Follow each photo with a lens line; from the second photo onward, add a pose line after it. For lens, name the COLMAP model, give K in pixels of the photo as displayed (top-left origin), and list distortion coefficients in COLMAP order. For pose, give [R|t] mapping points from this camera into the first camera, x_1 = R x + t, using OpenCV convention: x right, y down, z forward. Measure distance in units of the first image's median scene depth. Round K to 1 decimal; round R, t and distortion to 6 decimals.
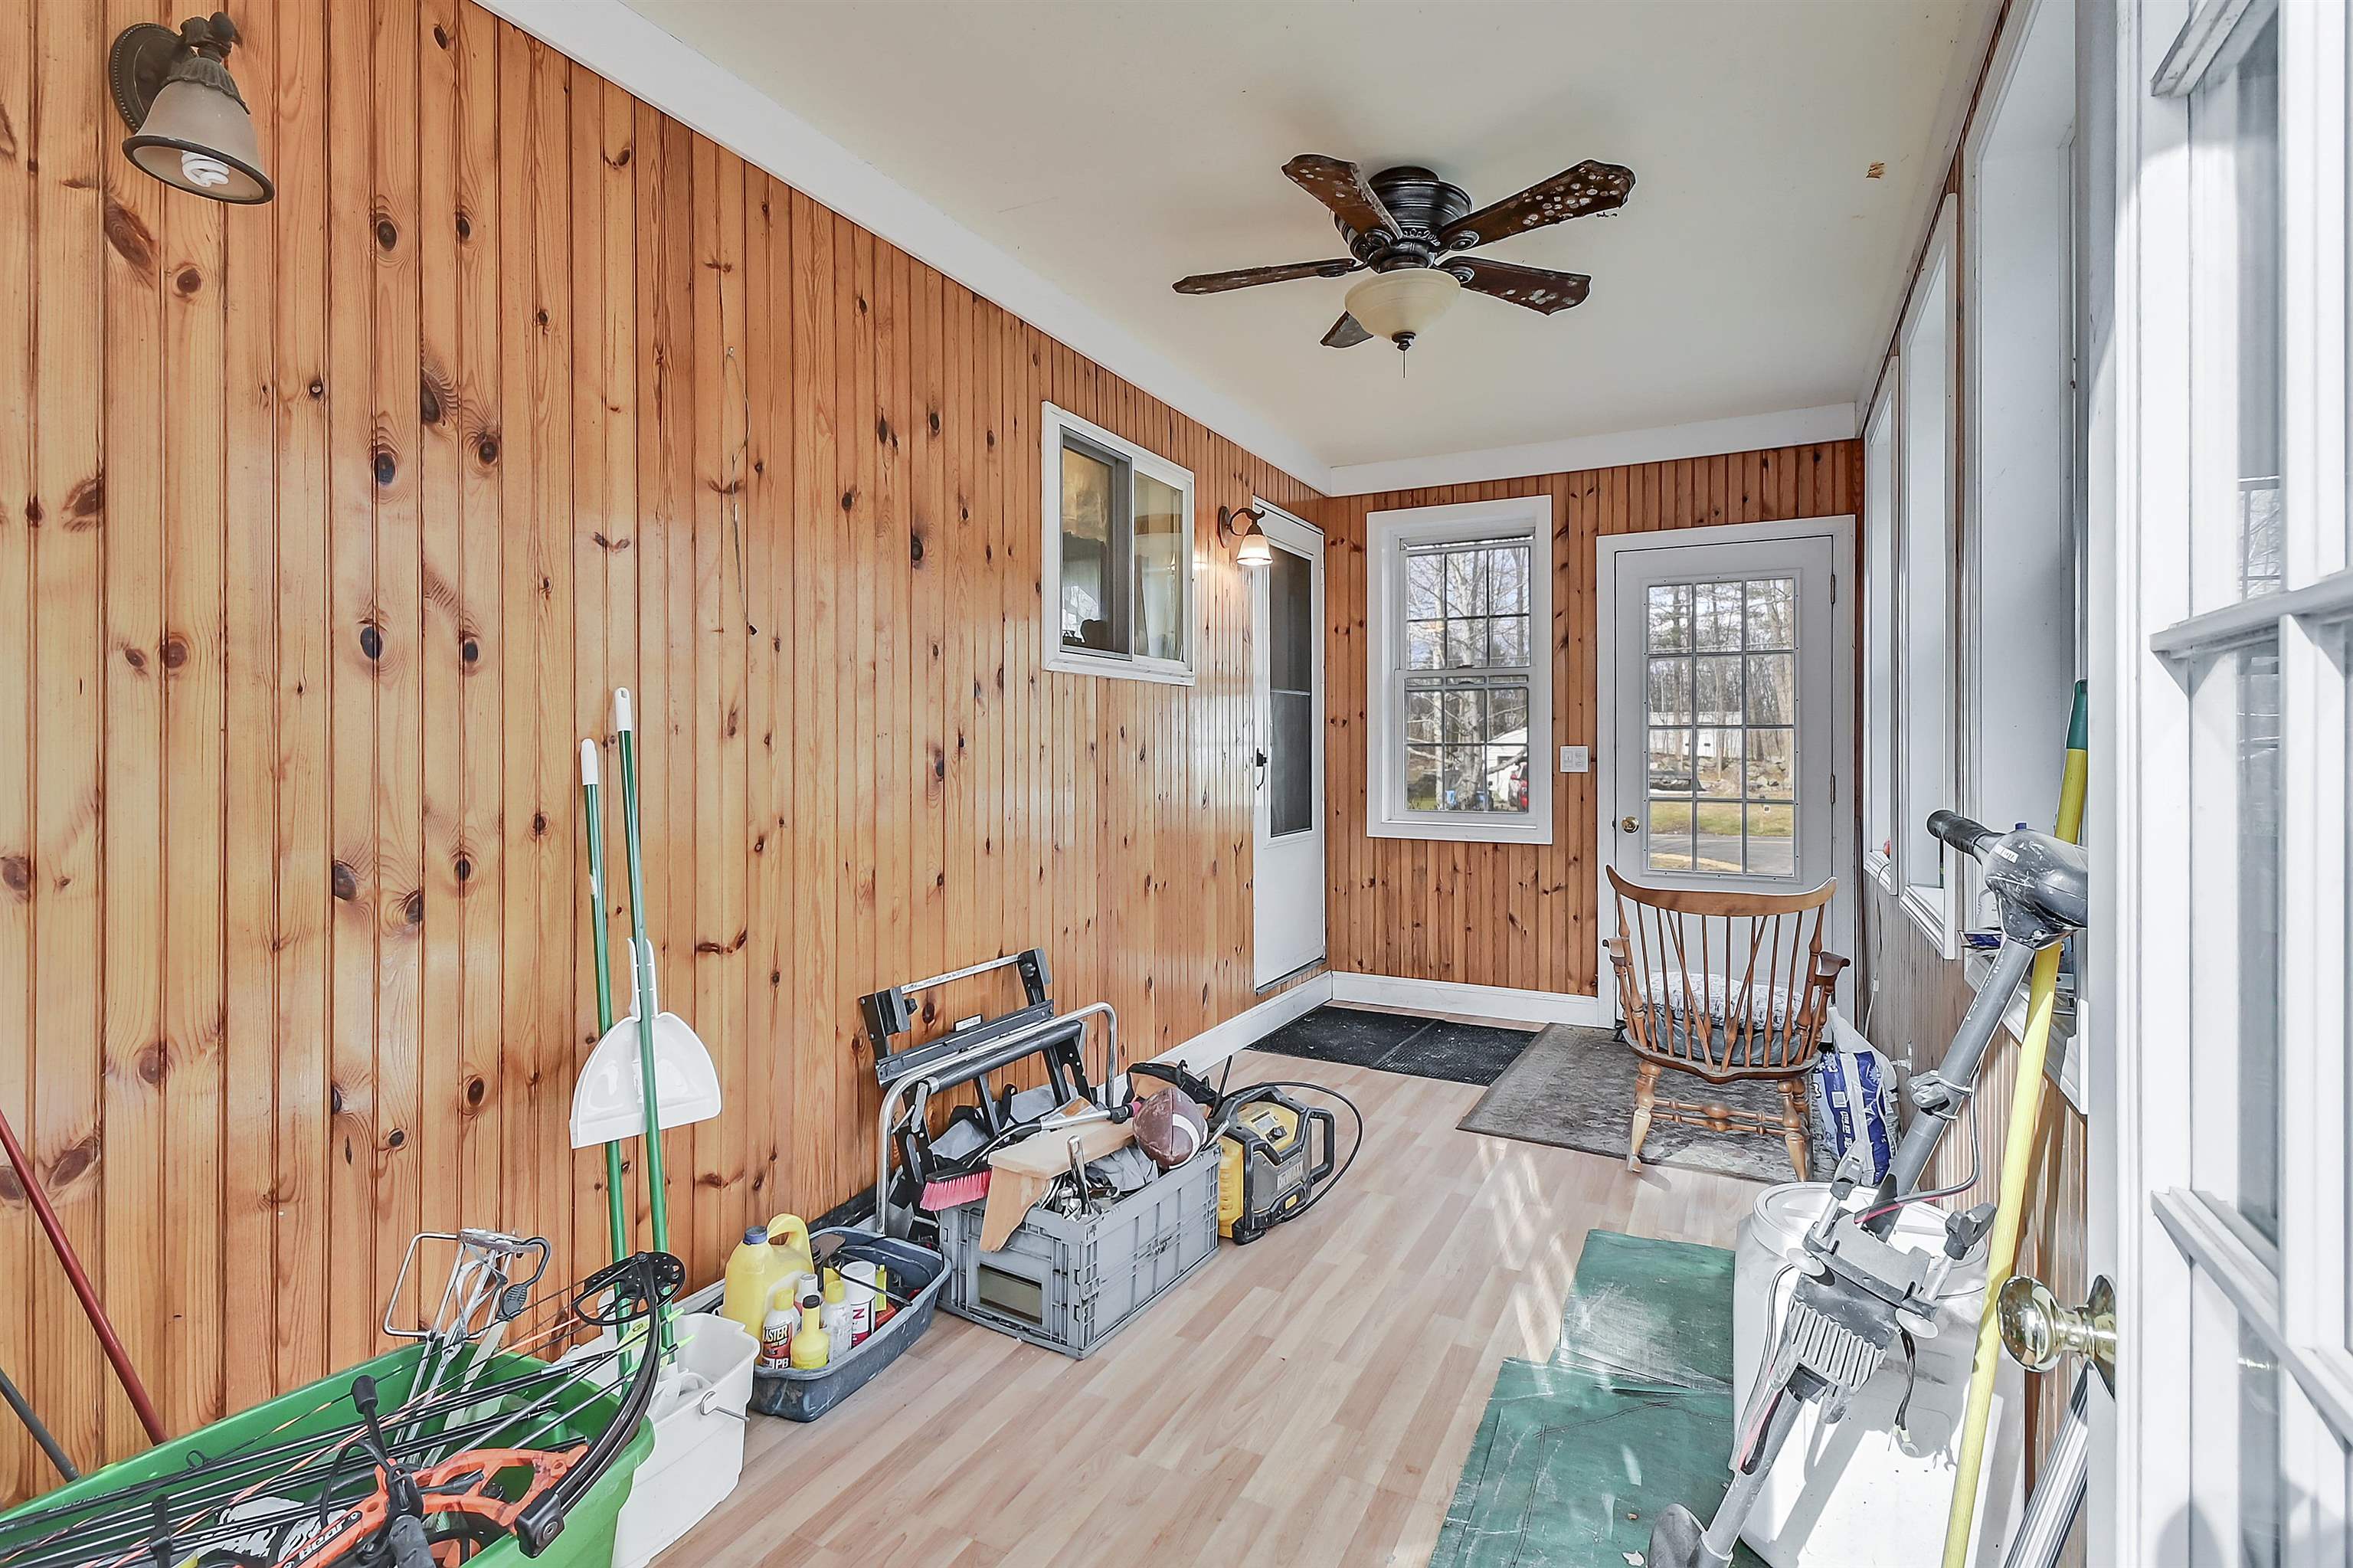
lens RADIAL K [[1092.5, 0, 1198.9], [0, 1092.5, 749.4], [0, 0, 1]] dist [0.027316, 0.000211]
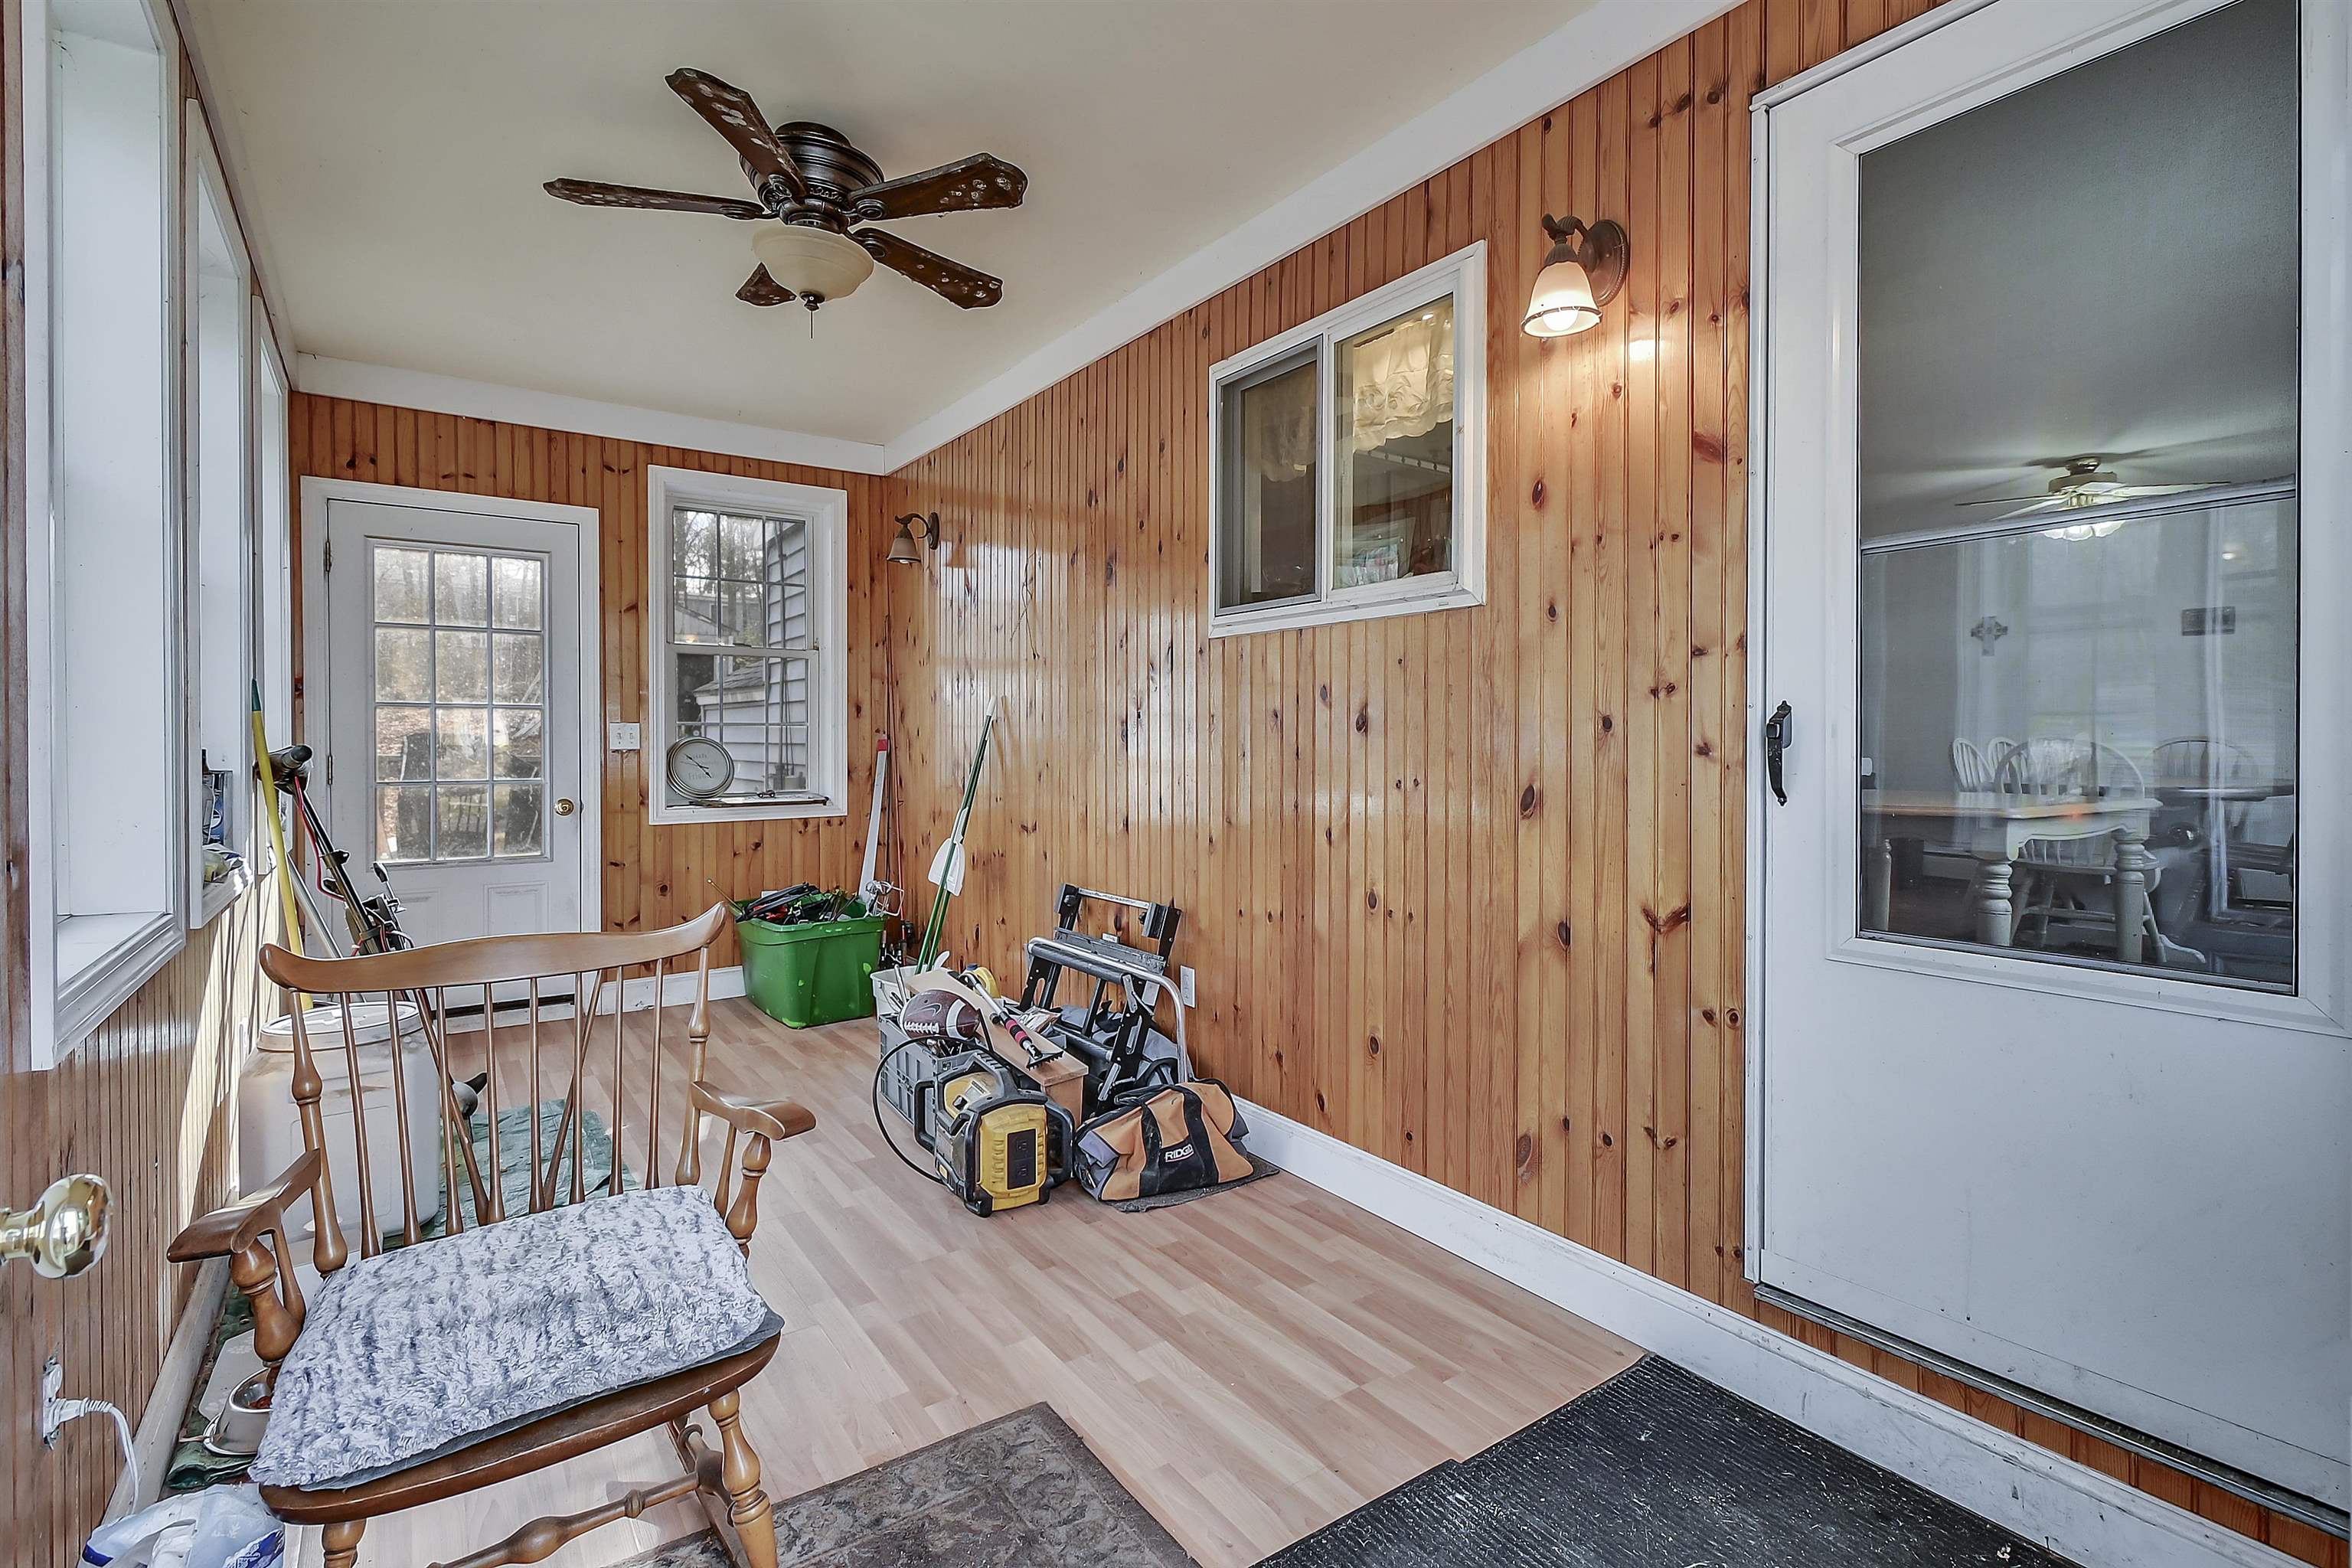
lens RADIAL K [[1092.0, 0, 1198.4], [0, 1092.0, 749.5], [0, 0, 1]] dist [0.027316, 0.000211]
pose [[-0.450267, 0.007620, -0.892862, 0.791943], [-0.002985, 0.999945, 0.010040, 0.019204], [0.892889, 0.007186, -0.450219, 1.516552]]
